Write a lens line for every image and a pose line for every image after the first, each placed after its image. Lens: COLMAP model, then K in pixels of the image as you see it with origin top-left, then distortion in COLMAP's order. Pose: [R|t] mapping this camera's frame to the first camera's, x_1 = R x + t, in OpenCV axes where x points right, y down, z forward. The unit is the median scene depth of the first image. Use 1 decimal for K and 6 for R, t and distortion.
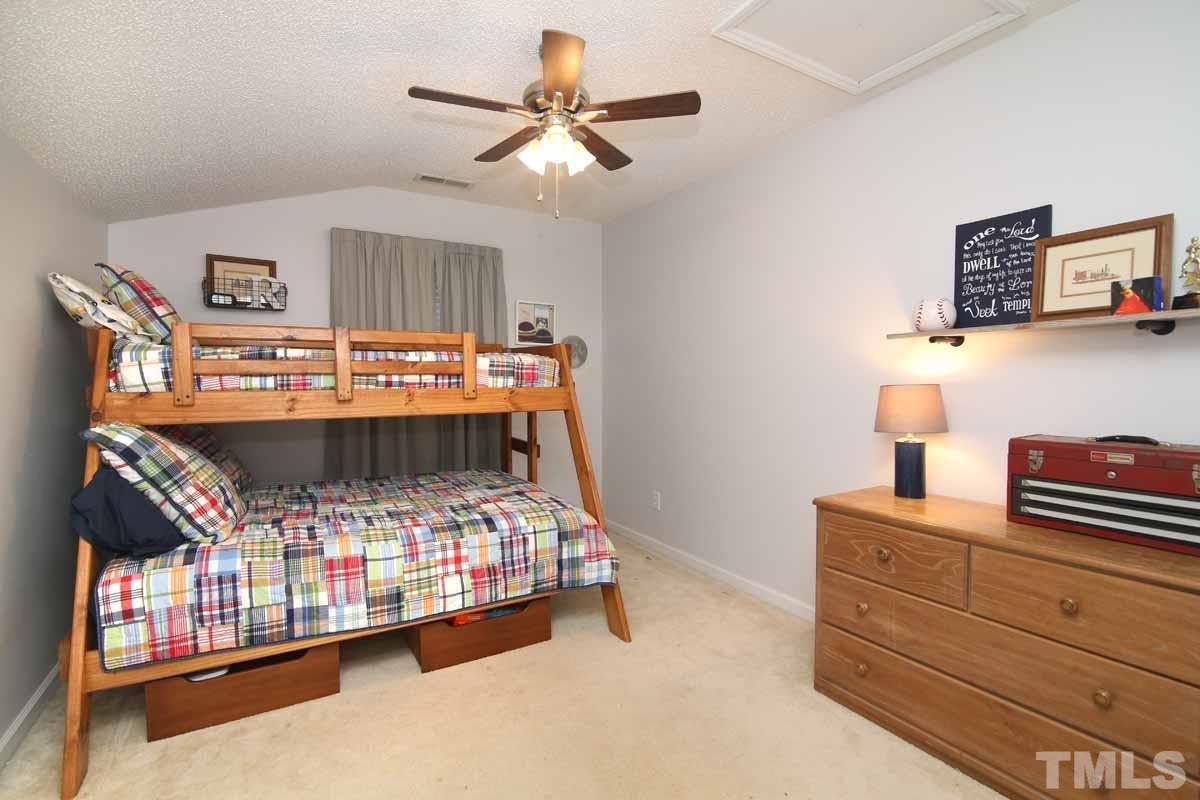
lens RADIAL K [[548.1, 0, 606.9], [0, 548.1, 403.0], [0, 0, 1]] dist [-0.018395, 0.000527]
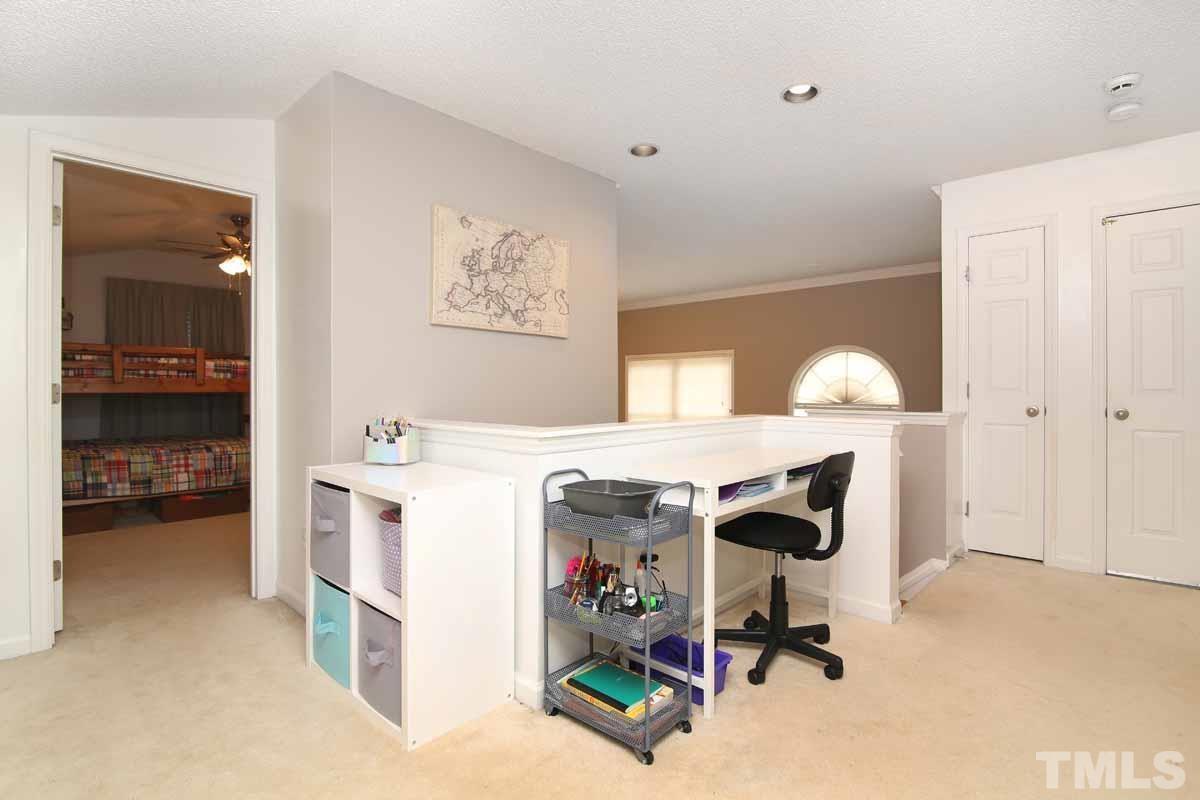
lens RADIAL K [[548.1, 0, 595.1], [0, 548.1, 391.7], [0, 0, 1]] dist [-0.018395, 0.000527]
pose [[0.958528, -0.006659, 0.284921, 0.546342], [0.020924, 0.998673, -0.047051, 0.143569], [-0.284230, 0.051061, 0.957395, -1.211513]]
